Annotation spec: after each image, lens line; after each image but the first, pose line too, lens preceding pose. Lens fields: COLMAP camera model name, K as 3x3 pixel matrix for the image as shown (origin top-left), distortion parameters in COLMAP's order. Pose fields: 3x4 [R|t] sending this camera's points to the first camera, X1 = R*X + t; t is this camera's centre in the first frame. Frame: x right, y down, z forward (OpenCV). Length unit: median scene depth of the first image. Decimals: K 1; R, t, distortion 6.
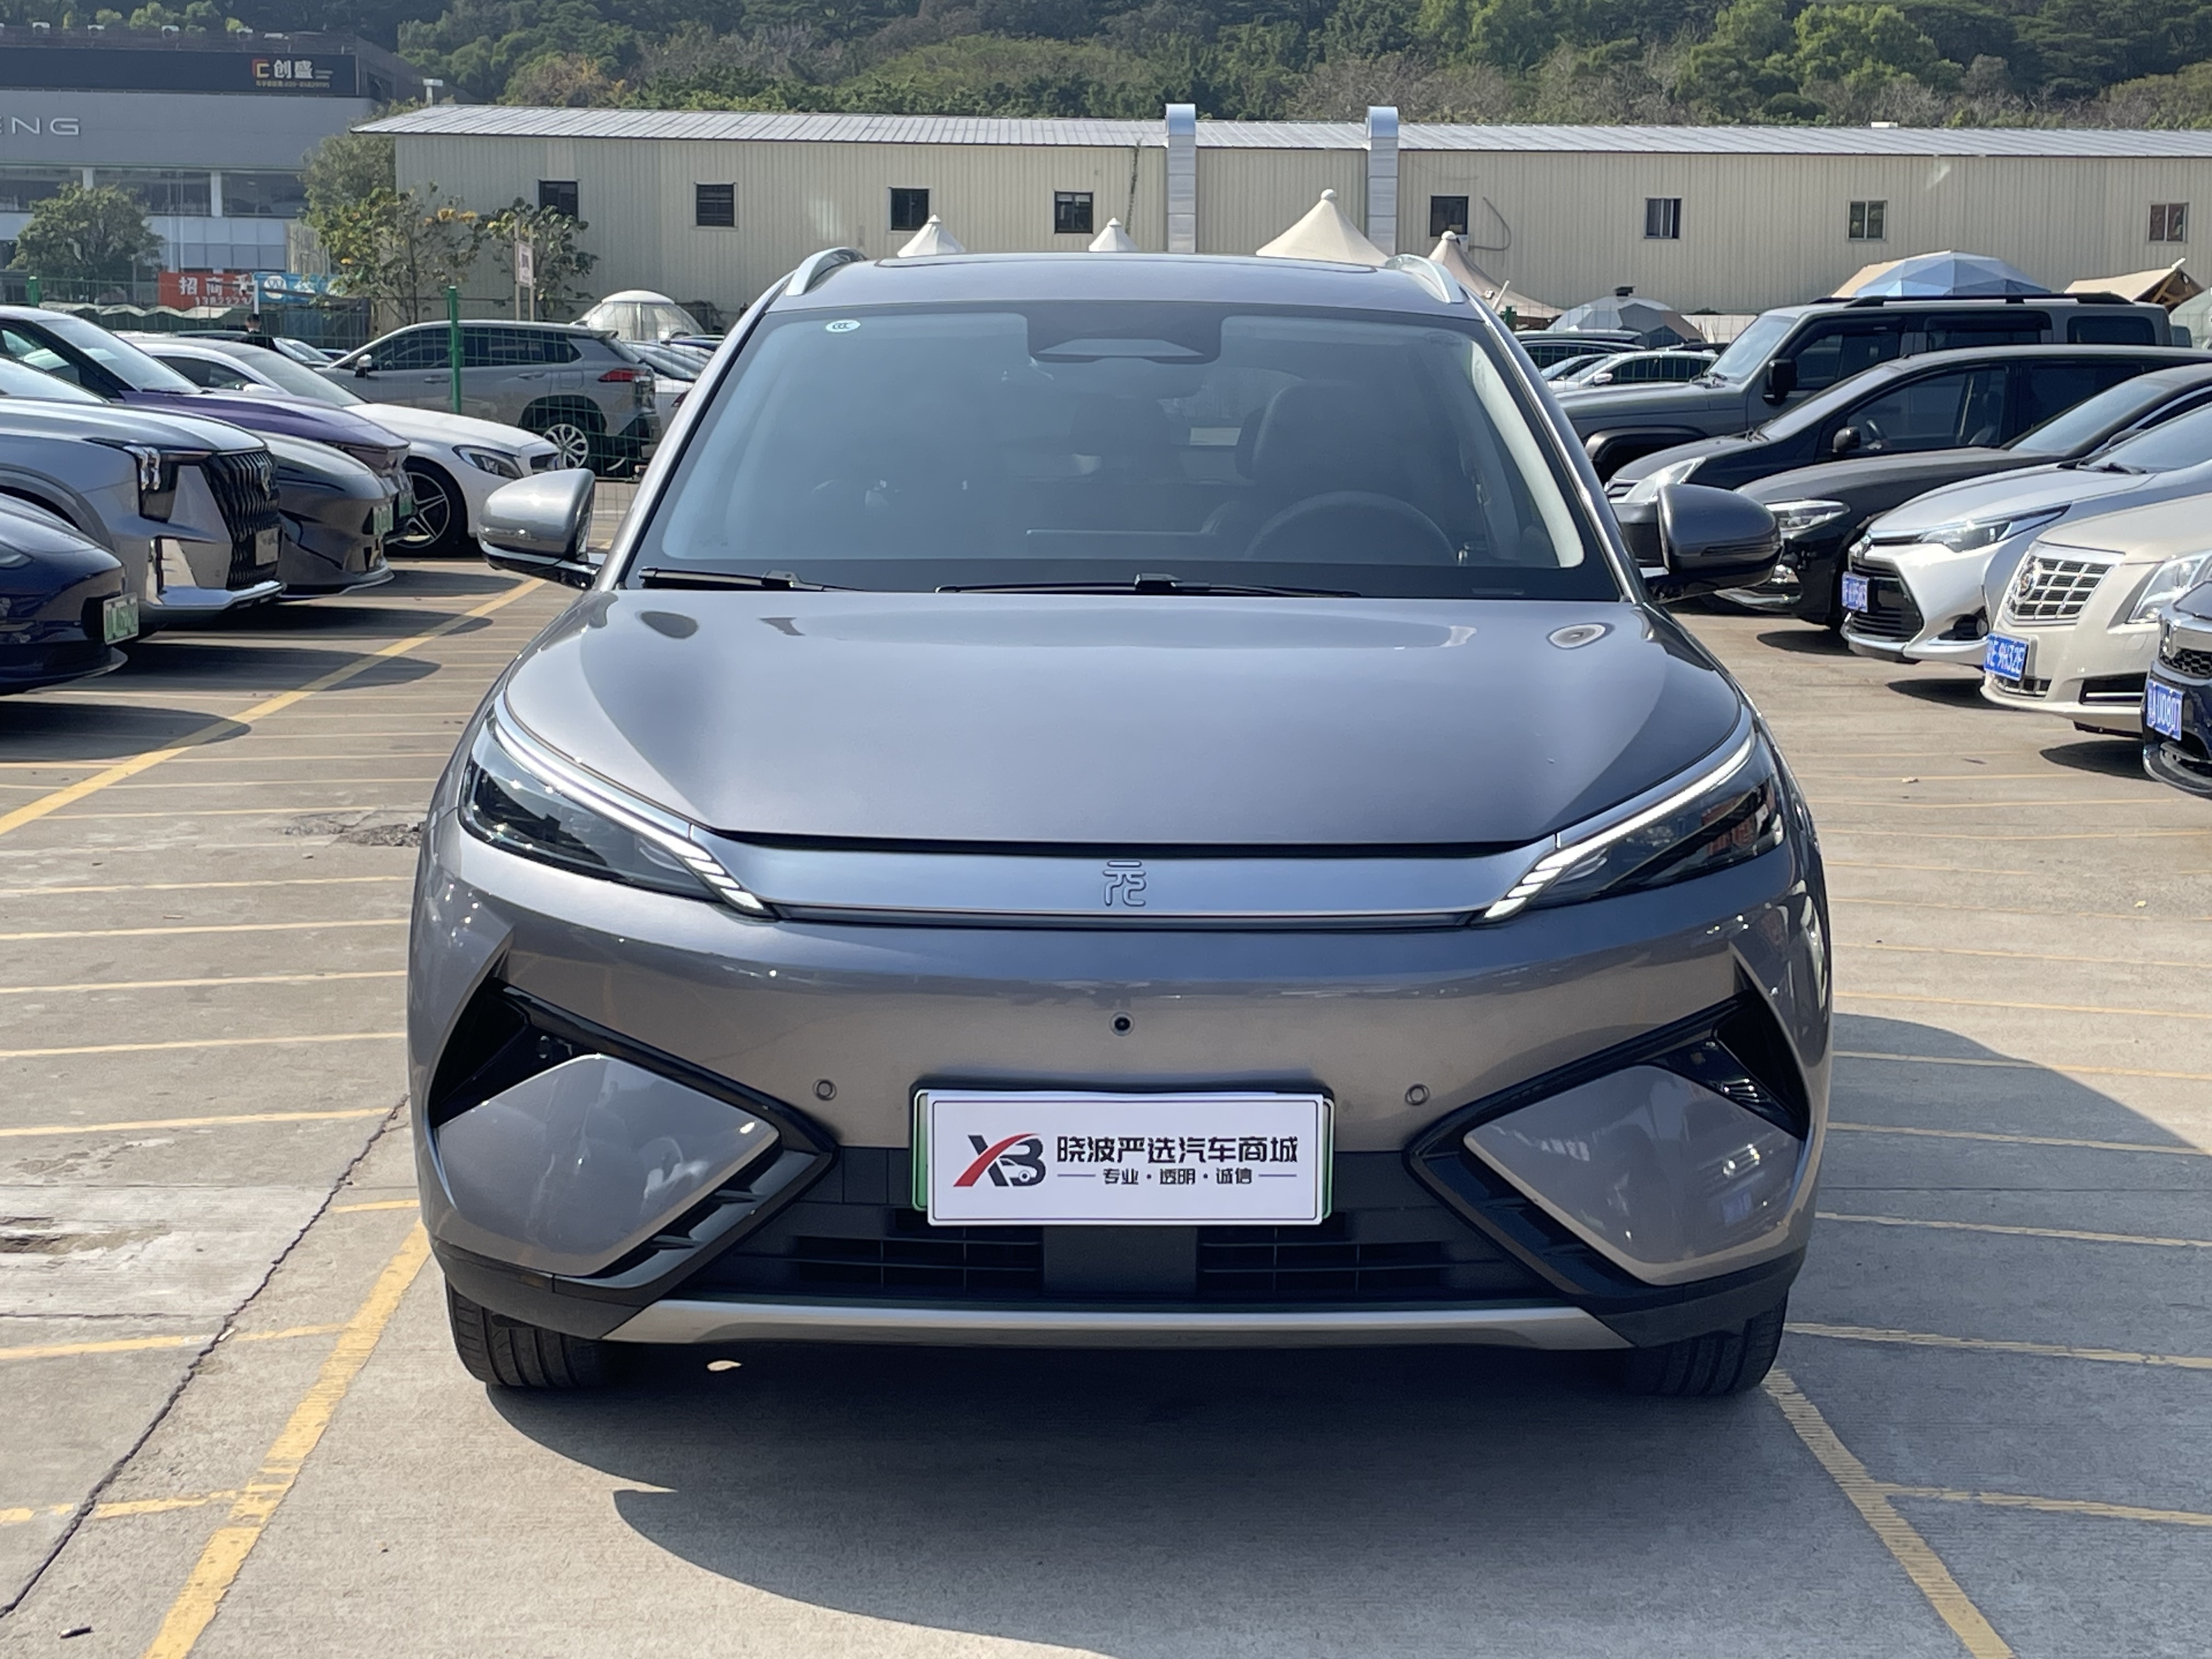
lens RADIAL K [[3489.9, 0, 1111.0], [0, 3489.9, 819.1], [0, 0, 1]] dist [0.081235, 0.000000]
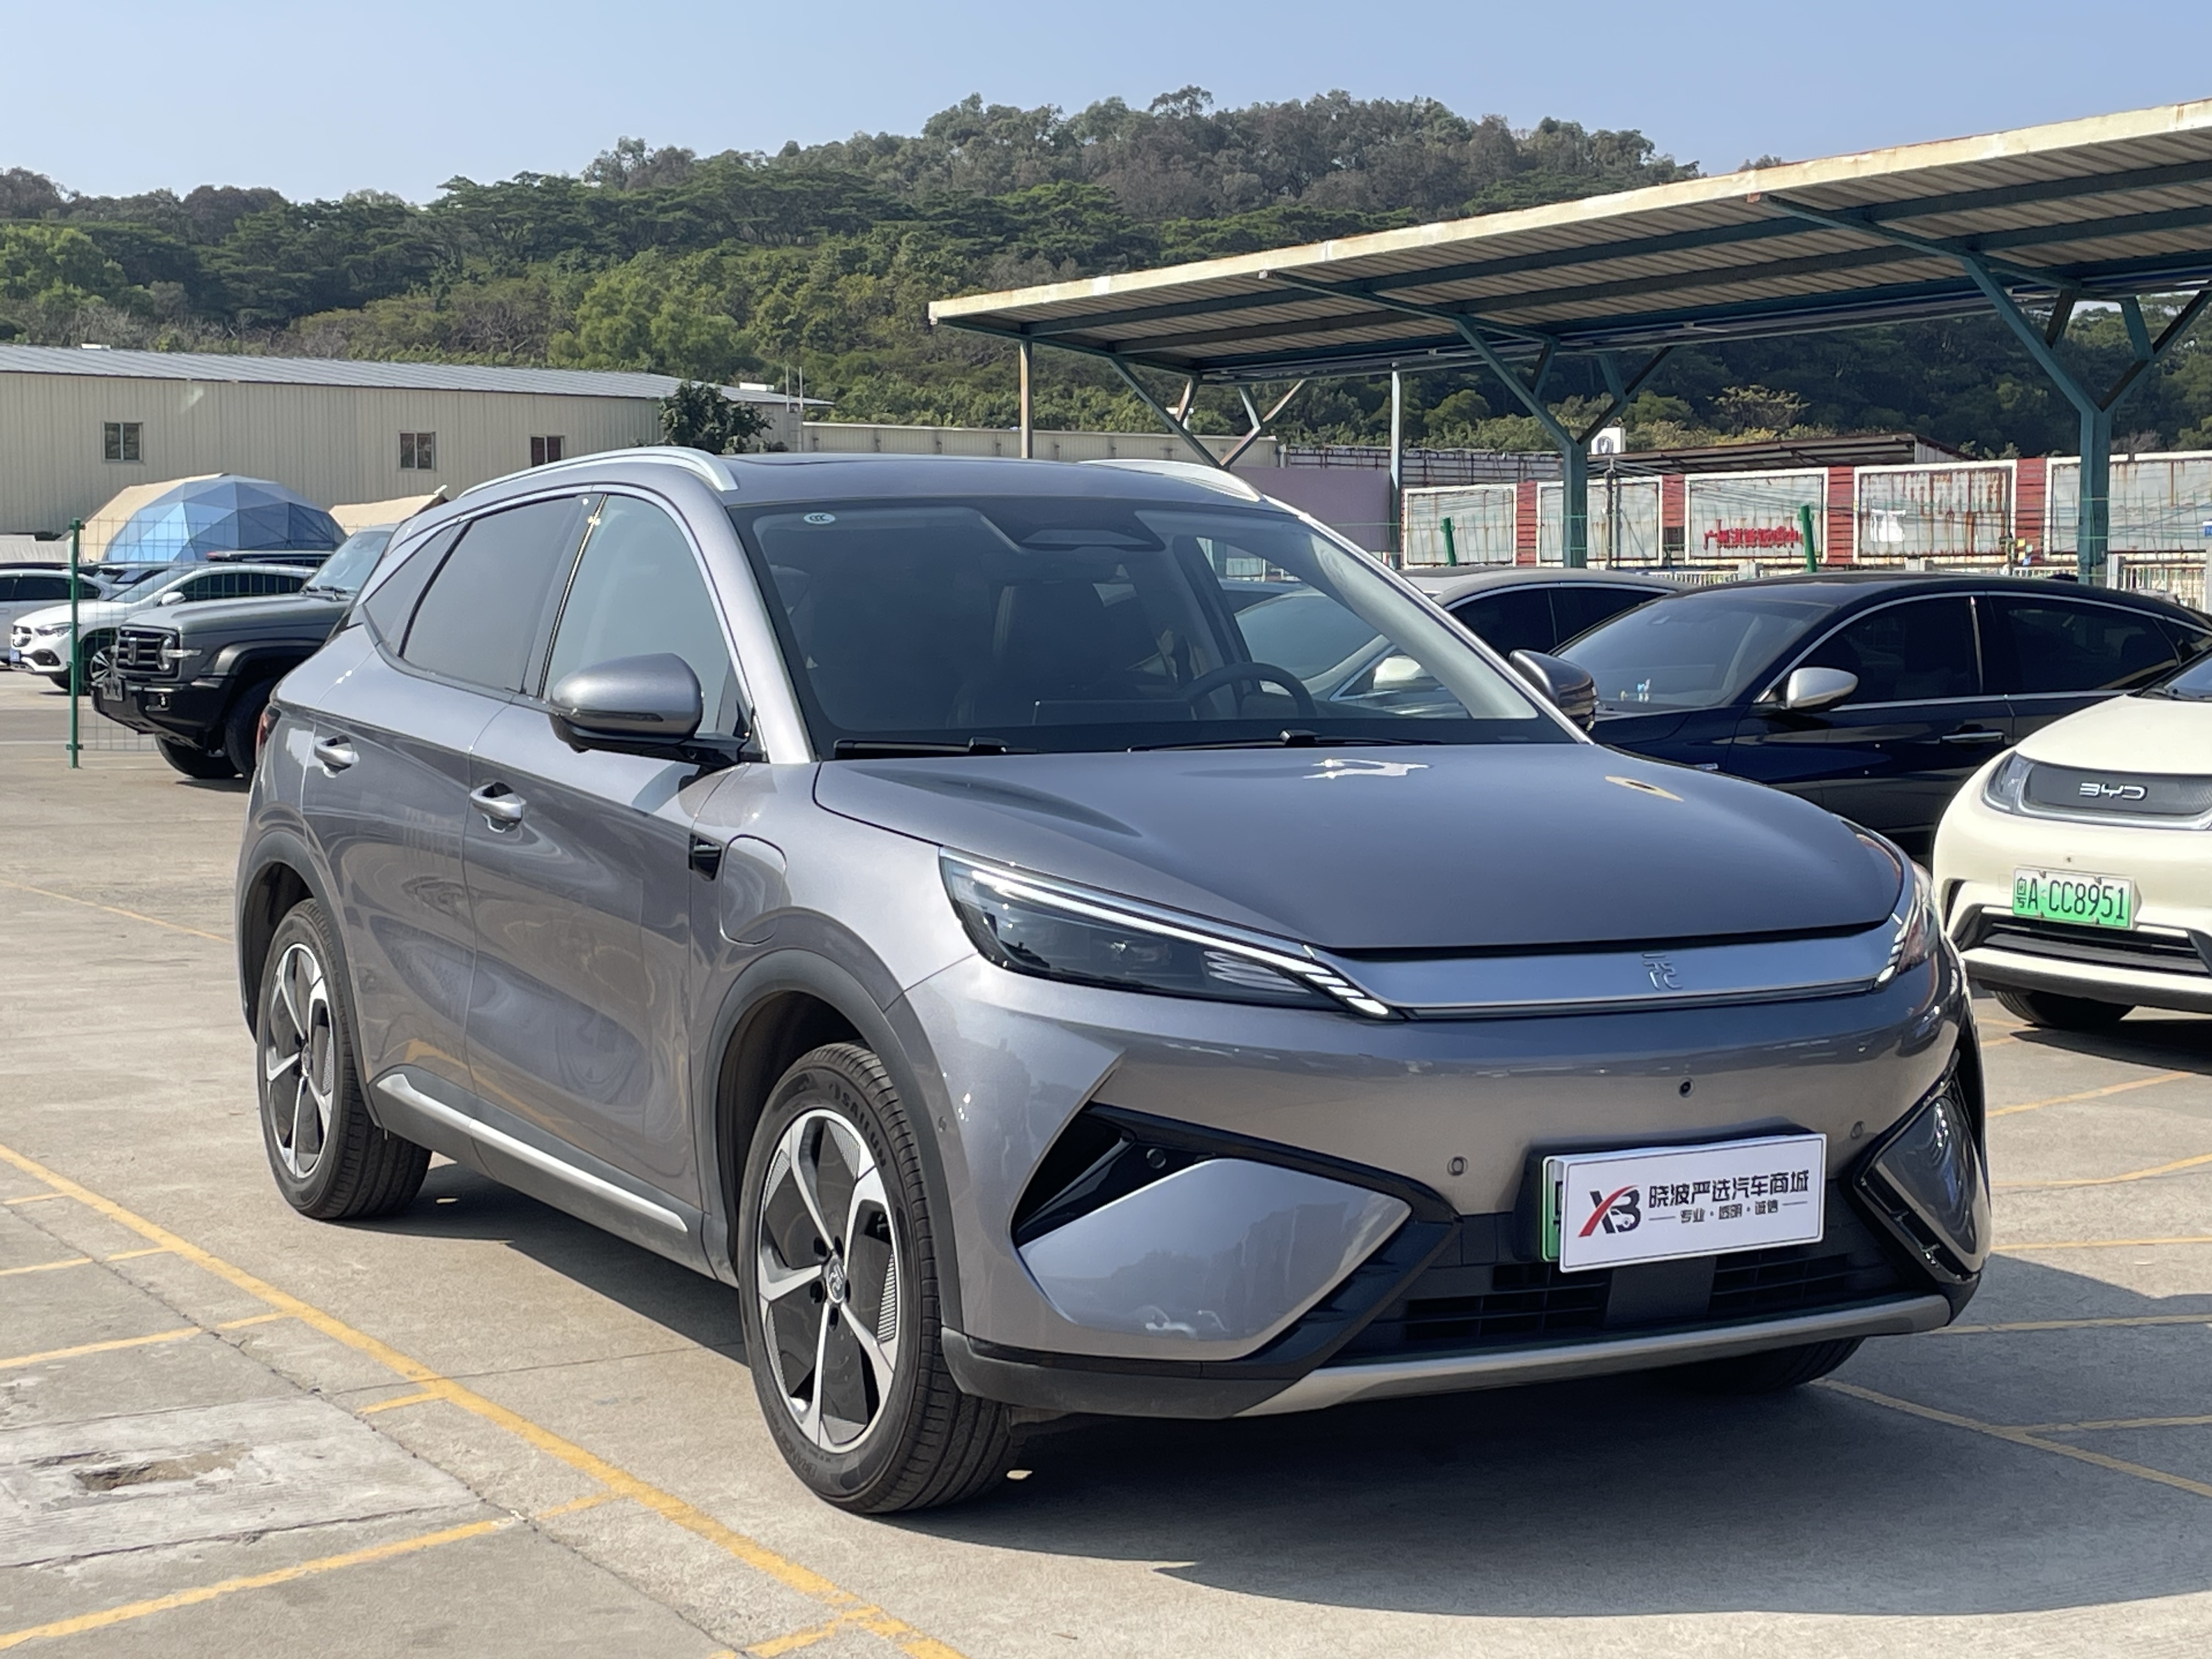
lens RADIAL K [[3489.9, 0, 1123.1], [0, 3489.9, 835.1], [0, 0, 1]] dist [0.081235, 0.000000]
pose [[0.880533, -0.041119, 0.472197, -0.726243], [0.068415, 0.996823, -0.040773, 0.008204], [-0.469021, 0.068207, 0.880549, 0.030101]]
